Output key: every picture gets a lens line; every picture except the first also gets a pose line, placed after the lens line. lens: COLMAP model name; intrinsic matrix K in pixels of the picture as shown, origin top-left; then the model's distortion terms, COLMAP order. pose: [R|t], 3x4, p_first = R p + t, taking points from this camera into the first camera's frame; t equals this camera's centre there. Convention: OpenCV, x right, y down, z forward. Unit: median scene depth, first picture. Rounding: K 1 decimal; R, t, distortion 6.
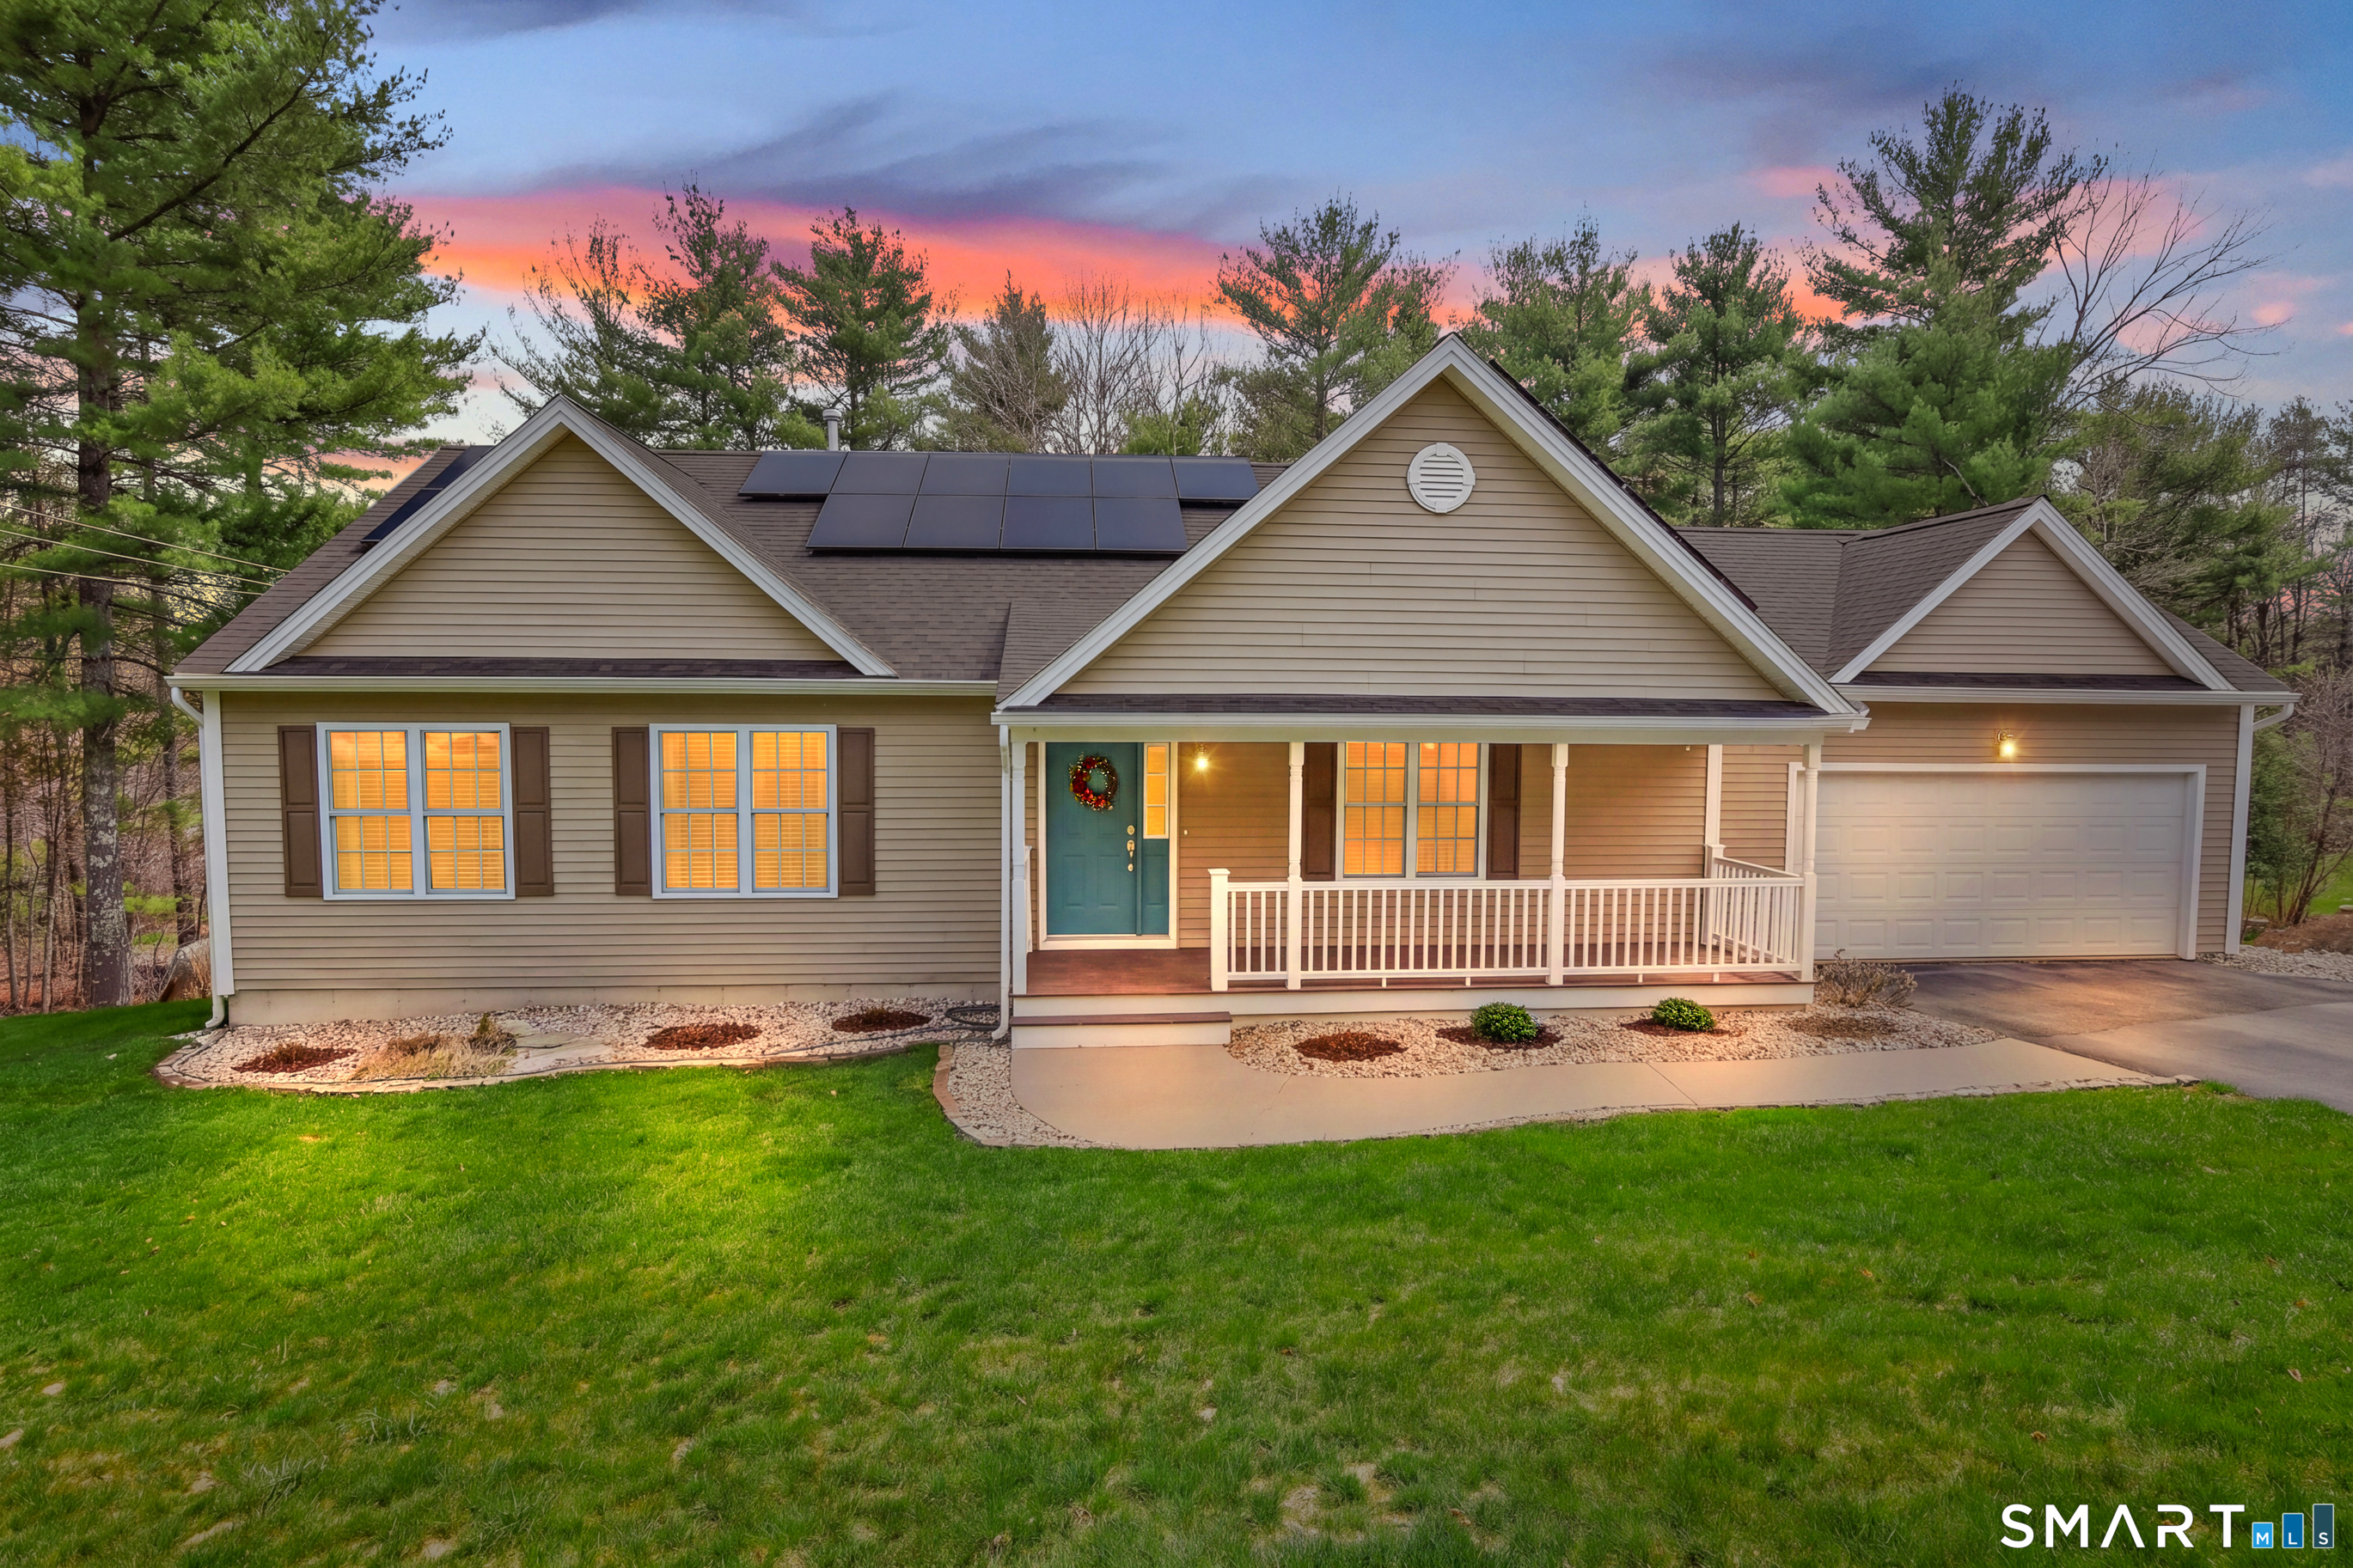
lens RADIAL K [[1283.5, 0, 1180.7], [0, 1283.5, 709.4], [0, 0, 1]] dist [-0.036816, 0.000946]
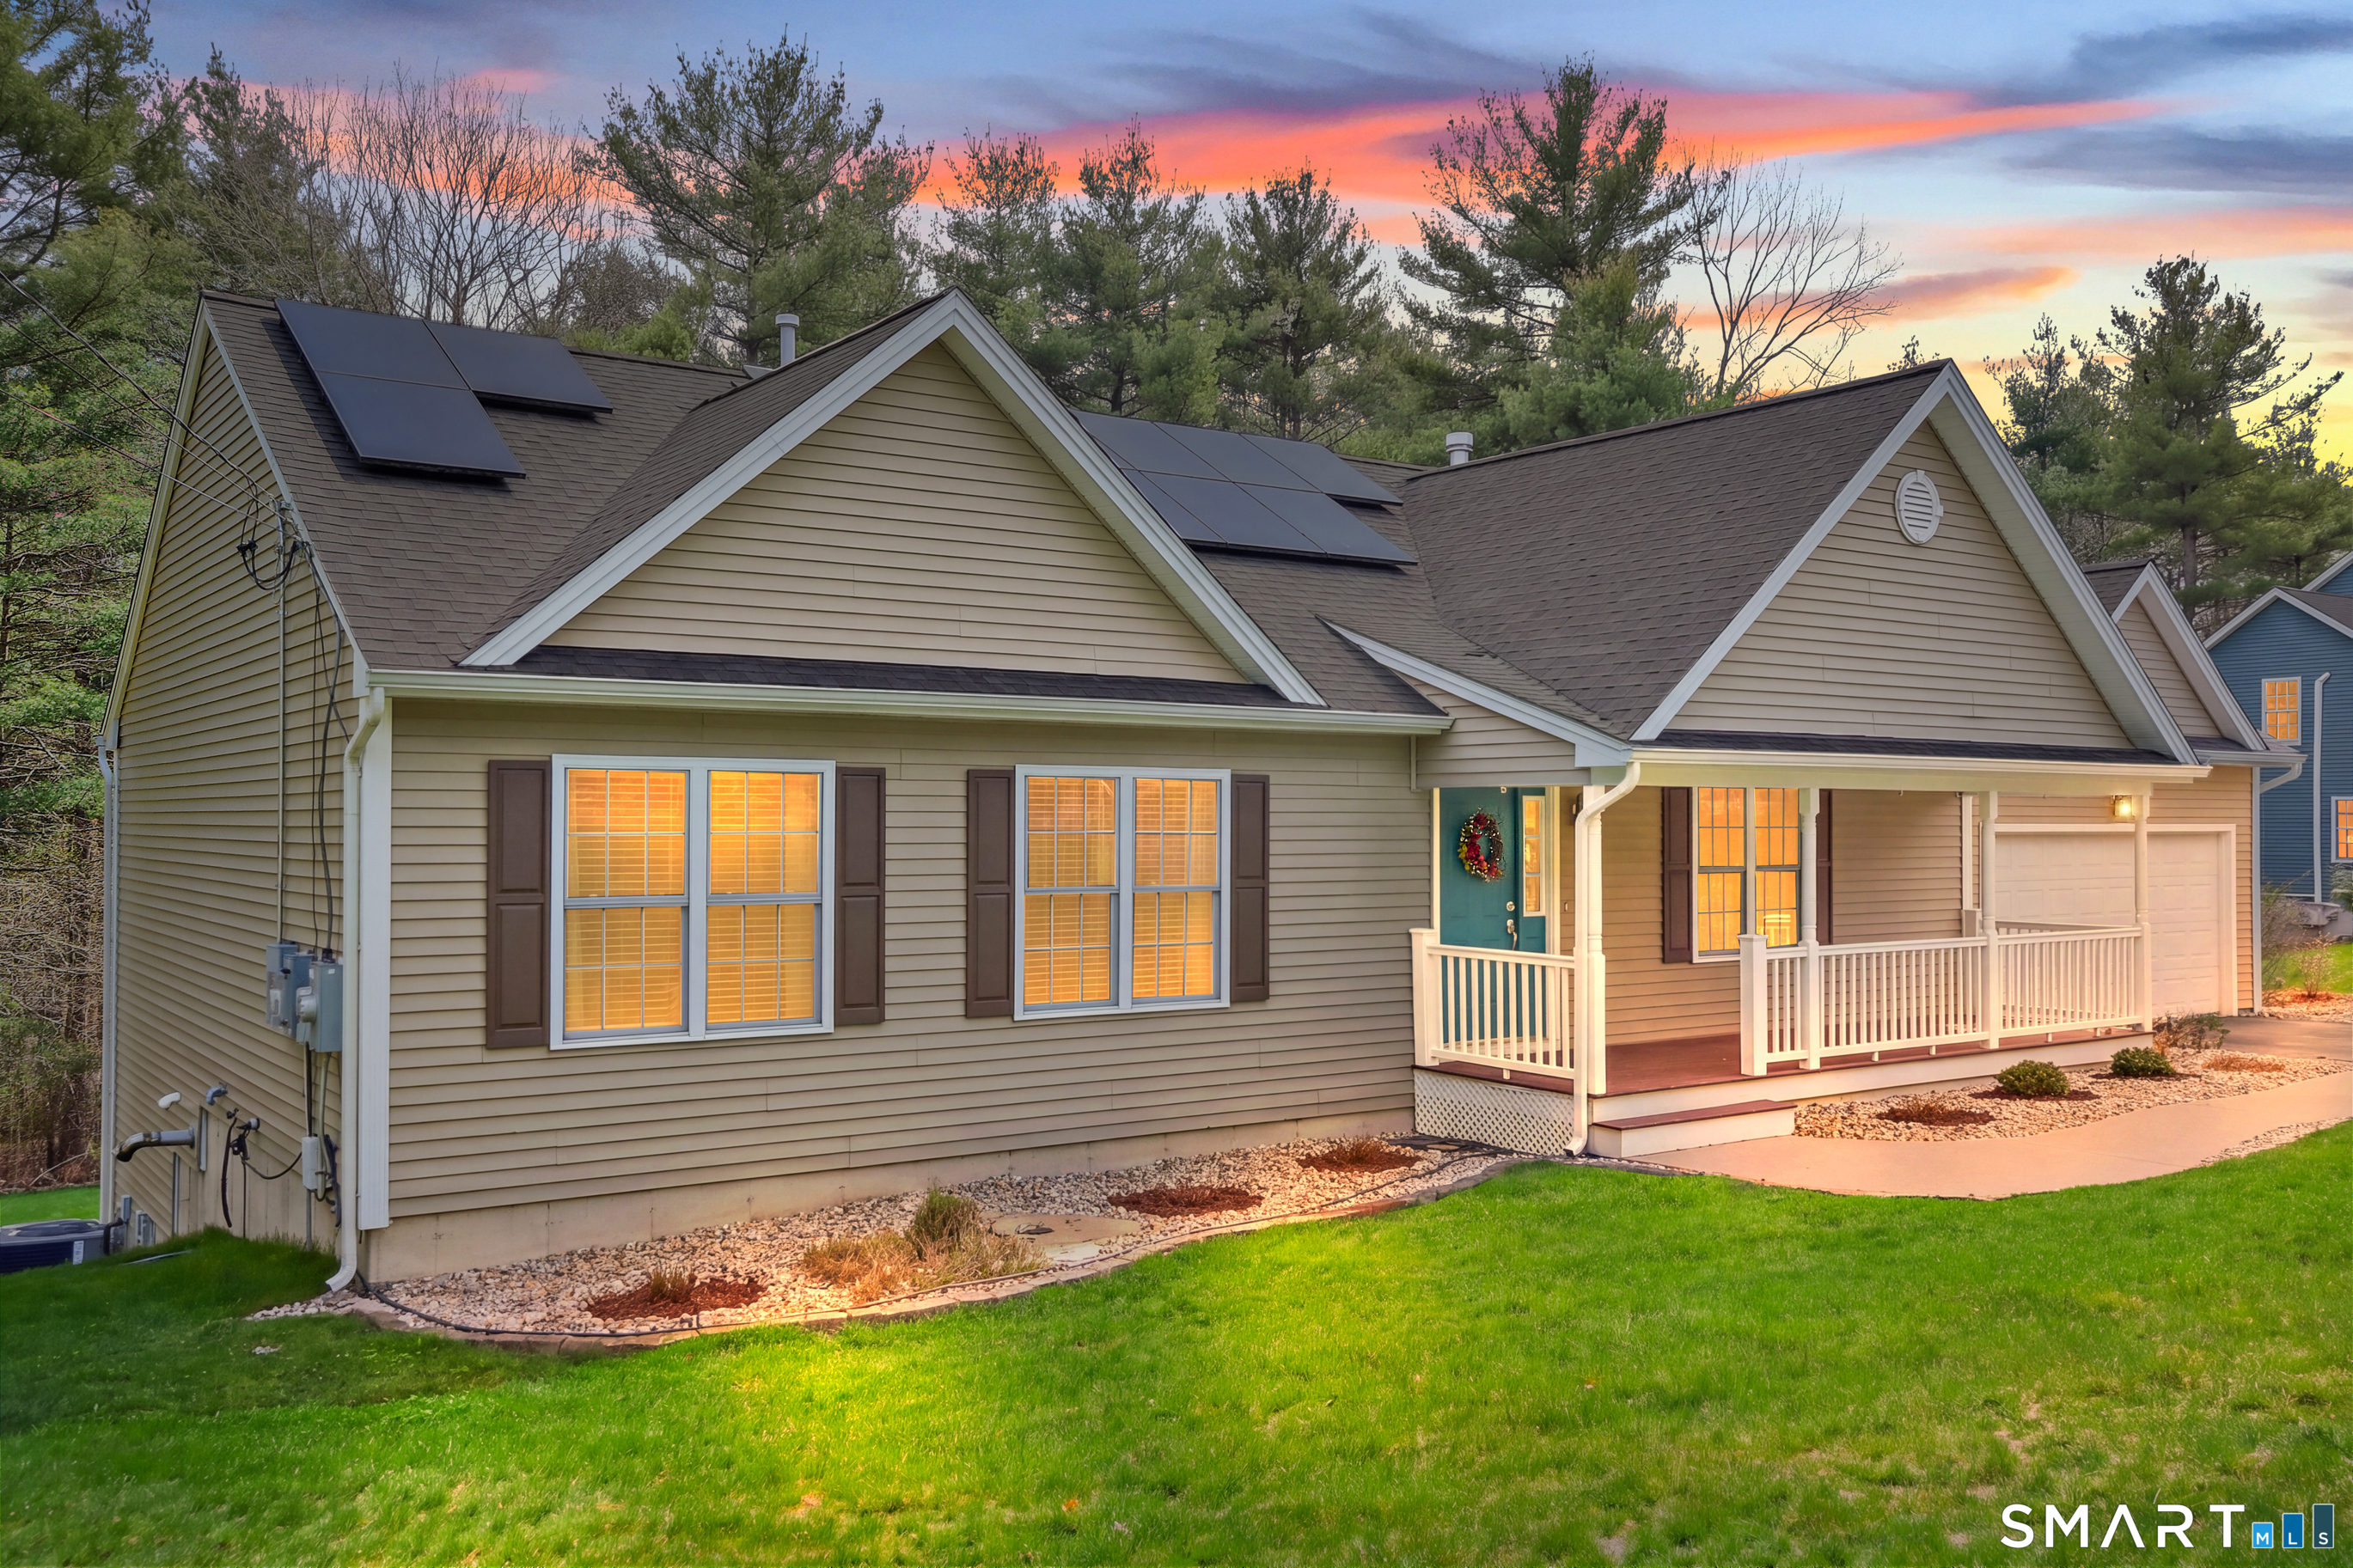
lens RADIAL K [[1859.7, 0, 1176.5], [0, 1859.7, 784.0], [0, 0, 1]] dist [-0.003046, -0.001951]
pose [[0.877269, 0.006929, 0.479949, -0.826729], [-0.005929, 0.999976, -0.003601, 0.024972], [-0.479963, 0.000314, 0.877289, 0.071514]]
